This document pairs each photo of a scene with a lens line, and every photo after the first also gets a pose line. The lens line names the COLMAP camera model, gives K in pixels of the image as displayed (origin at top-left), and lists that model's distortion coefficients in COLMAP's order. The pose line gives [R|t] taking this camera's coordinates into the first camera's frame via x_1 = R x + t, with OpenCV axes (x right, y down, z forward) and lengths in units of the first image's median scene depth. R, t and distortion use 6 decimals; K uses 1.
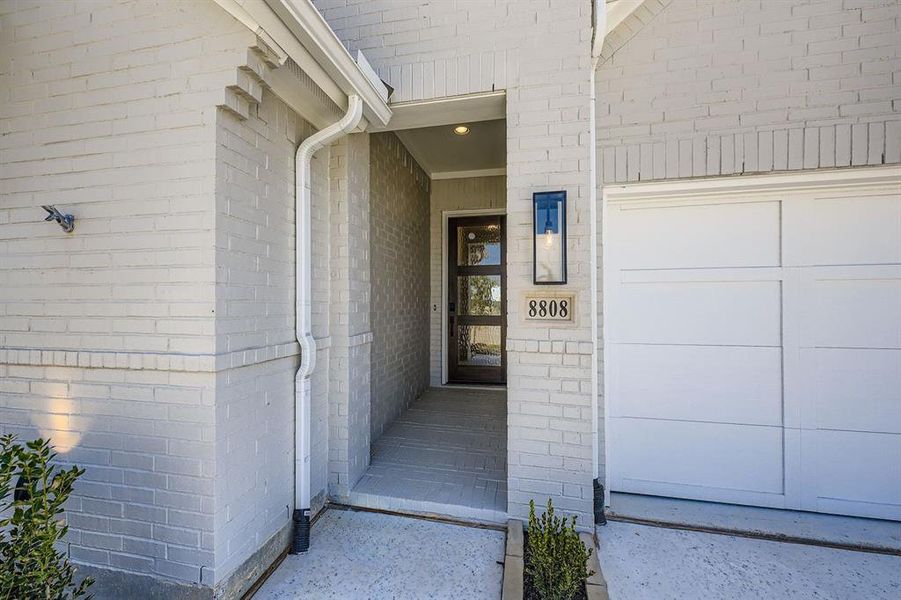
lens RADIAL K [[363.1, 0, 450.5], [0, 363.1, 295.5], [0, 0, 1]] dist [-0.000106, -0.000388]
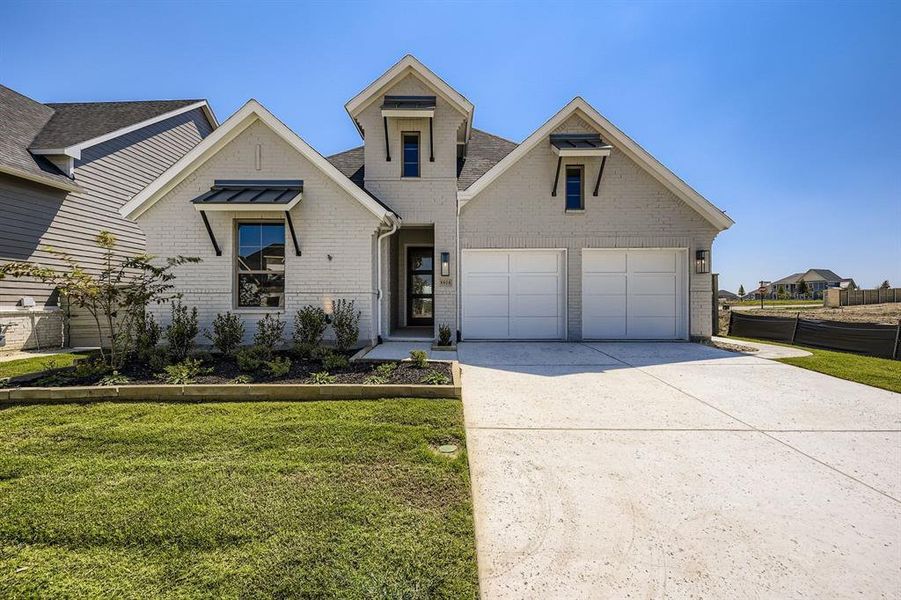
lens RADIAL K [[363.1, 0, 450.5], [0, 363.1, 295.5], [0, 0, 1]] dist [-0.000106, -0.000388]
pose [[0.980802, 0.005733, 0.194922, -0.373215], [-0.003936, 0.999946, -0.009605, 0.189163], [-0.194967, 0.008654, 0.980772, -2.461451]]
